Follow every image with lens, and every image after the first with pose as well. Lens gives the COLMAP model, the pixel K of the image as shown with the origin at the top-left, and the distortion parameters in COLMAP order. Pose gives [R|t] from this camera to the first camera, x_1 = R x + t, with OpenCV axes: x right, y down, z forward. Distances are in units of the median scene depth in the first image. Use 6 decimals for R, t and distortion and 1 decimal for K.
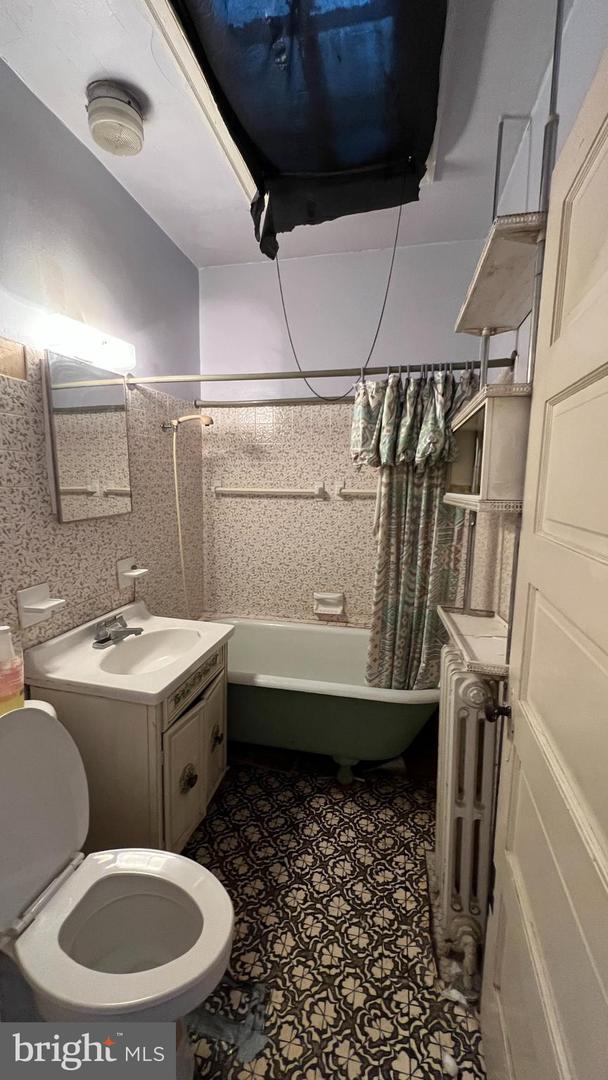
lens RADIAL K [[433.3, 0, 302.1], [0, 433.3, 538.1], [0, 0, 1]] dist [0.000637, 0.000147]
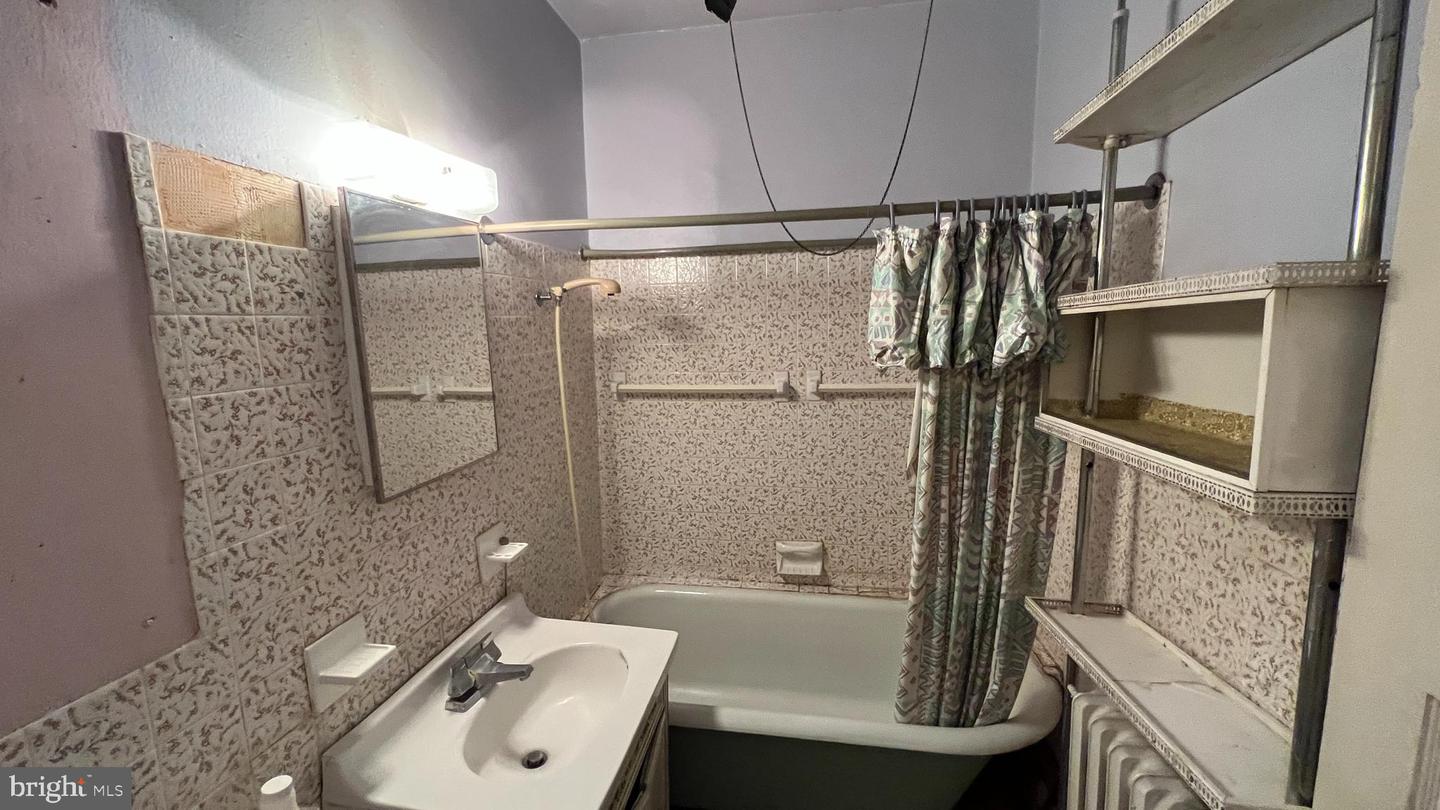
lens RADIAL K [[576.9, 0, 718.6], [0, 576.9, 409.3], [0, 0, 1]] dist [0.000531, 0.000635]
pose [[0.998318, -0.034995, 0.046232, -0.139597], [0.034640, 0.999364, 0.008476, -0.125780], [-0.046499, -0.006861, 0.998895, 0.218967]]
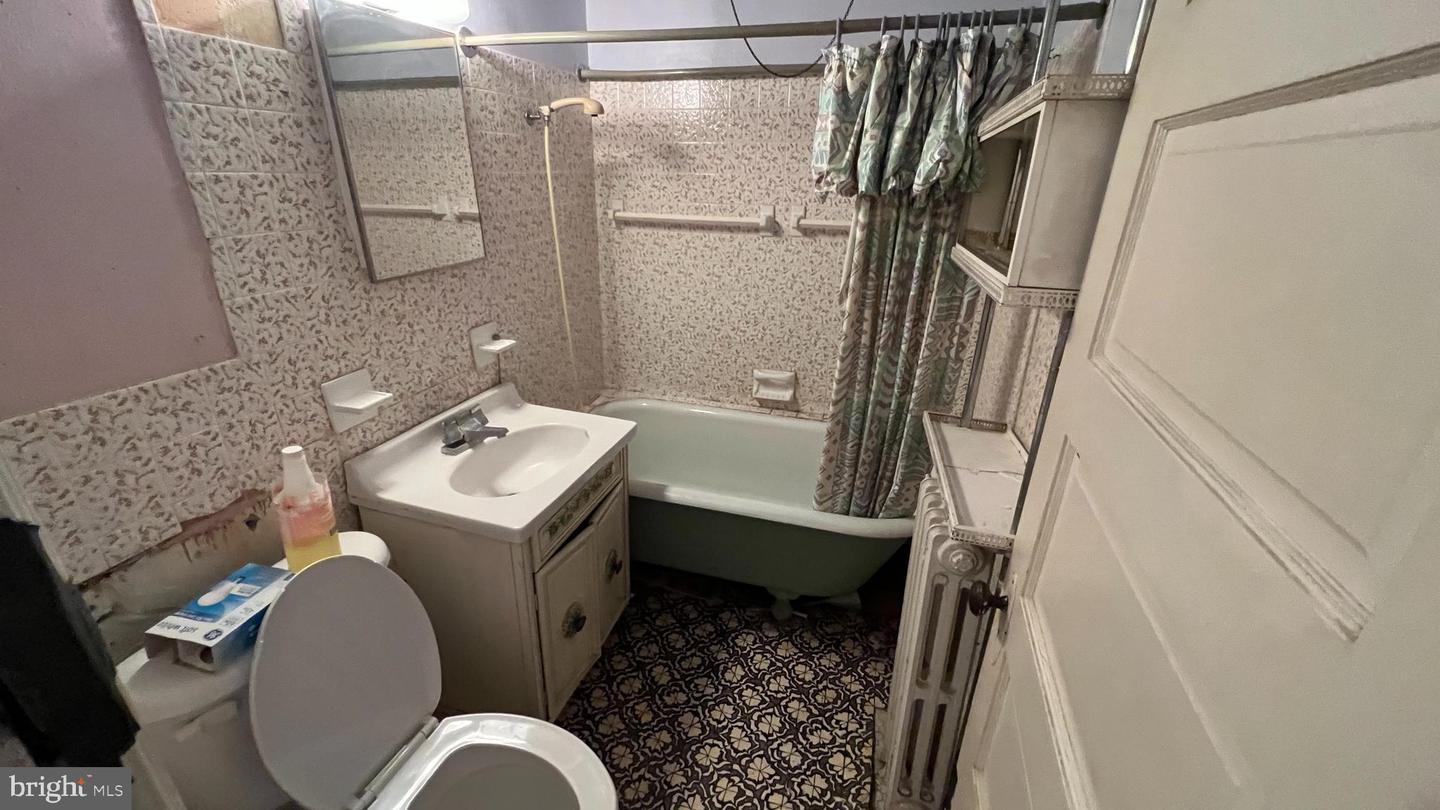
lens RADIAL K [[576.9, 0, 718.6], [0, 576.9, 409.3], [0, 0, 1]] dist [0.000531, 0.000635]
pose [[0.997817, 0.035285, -0.055831, 0.037087], [-0.020428, 0.968760, 0.247157, -0.067085], [0.062808, -0.245476, 0.967366, 0.092490]]
